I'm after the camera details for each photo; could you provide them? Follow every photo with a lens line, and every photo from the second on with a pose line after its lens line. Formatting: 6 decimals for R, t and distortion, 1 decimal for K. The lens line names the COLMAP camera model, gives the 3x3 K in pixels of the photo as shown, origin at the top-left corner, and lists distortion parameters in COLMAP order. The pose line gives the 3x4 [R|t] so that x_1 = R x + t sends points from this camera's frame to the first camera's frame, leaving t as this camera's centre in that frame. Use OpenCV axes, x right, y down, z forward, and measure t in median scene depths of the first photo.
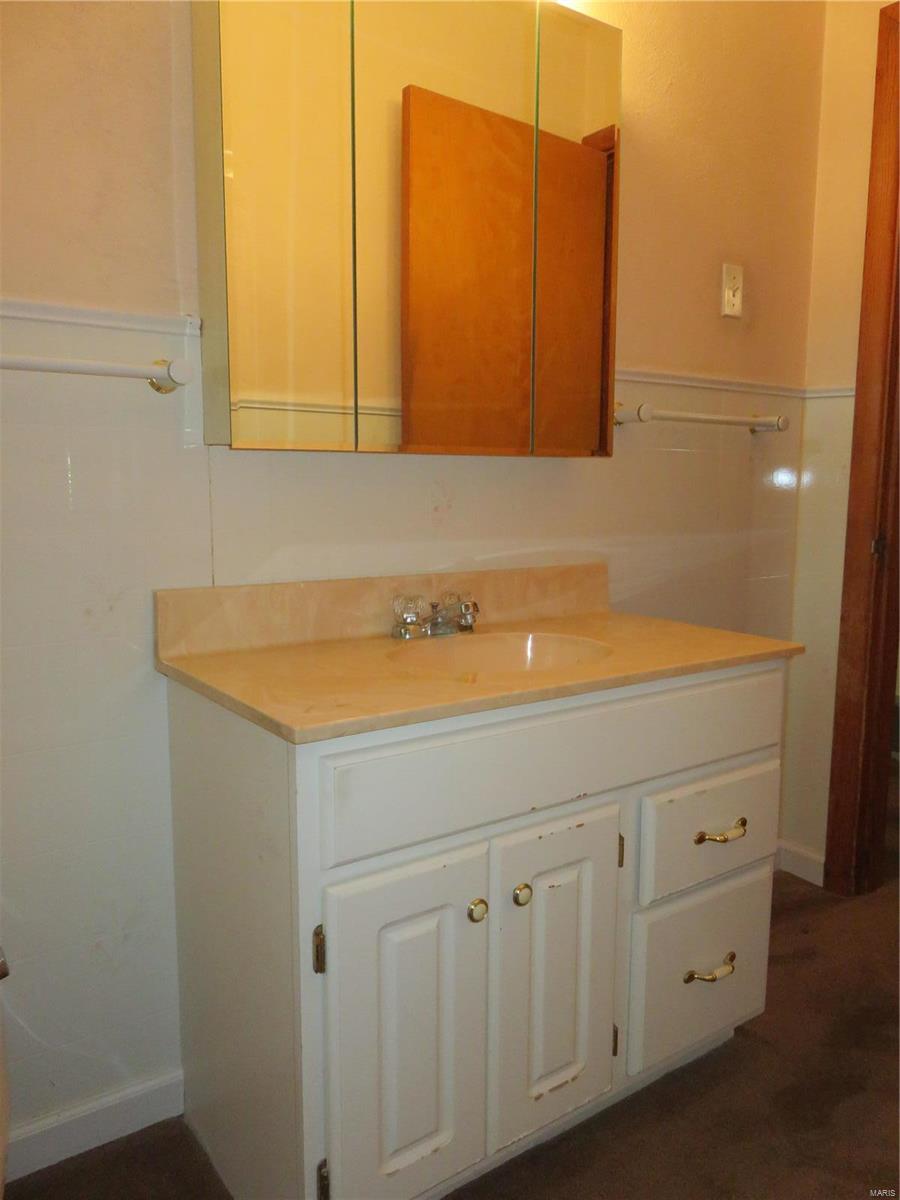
lens RADIAL K [[890.4, 0, 450.4], [0, 890.4, 597.5], [0, 0, 1]] dist [-0.010938, -0.005662]
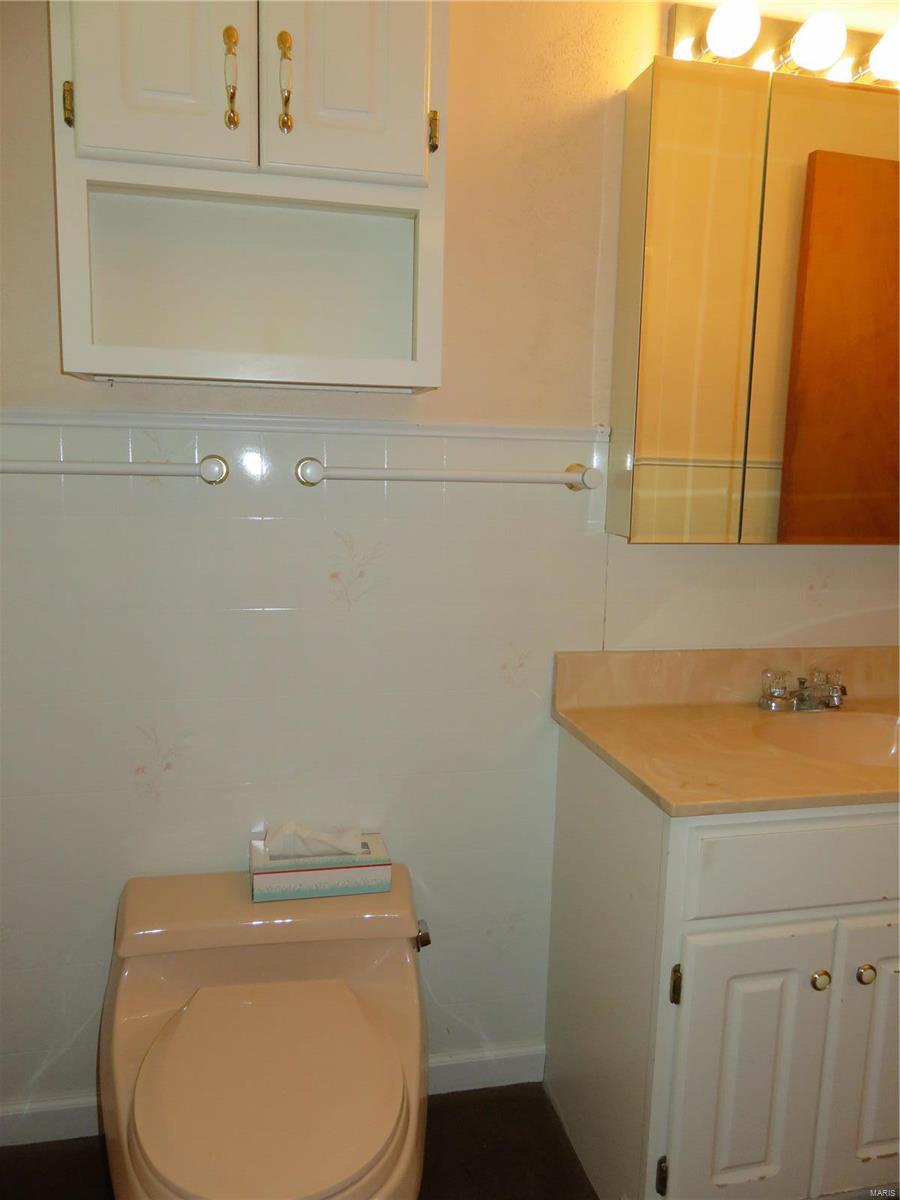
lens RADIAL K [[890.4, 0, 447.3], [0, 890.4, 599.7], [0, 0, 1]] dist [-0.010938, -0.005662]
pose [[0.919712, 0.076662, -0.385037, -0.007511], [-0.070049, 0.997056, 0.031194, -0.107140], [0.386295, -0.001717, 0.922374, -0.174811]]
